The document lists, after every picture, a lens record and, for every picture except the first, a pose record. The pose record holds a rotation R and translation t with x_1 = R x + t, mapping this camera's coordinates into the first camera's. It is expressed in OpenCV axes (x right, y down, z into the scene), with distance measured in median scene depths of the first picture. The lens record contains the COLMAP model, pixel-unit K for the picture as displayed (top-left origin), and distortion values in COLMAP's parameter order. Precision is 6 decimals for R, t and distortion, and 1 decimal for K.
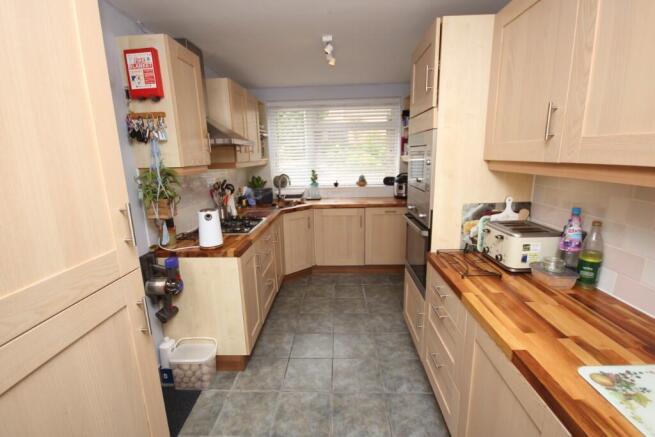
lens RADIAL K [[305.4, 0, 327.4], [0, 305.4, 218.3], [0, 0, 1]] dist [0.002607, 0.000125]
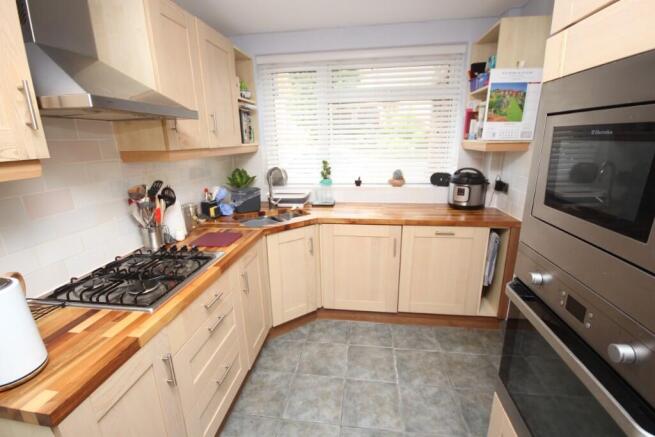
lens RADIAL K [[305.4, 0, 327.8], [0, 305.4, 220.9], [0, 0, 1]] dist [0.002607, 0.000125]
pose [[0.995493, 0.032229, -0.089195, 0.026529], [-0.026925, 0.997832, 0.060045, -0.072802], [0.090937, -0.057373, 0.994203, 0.354802]]
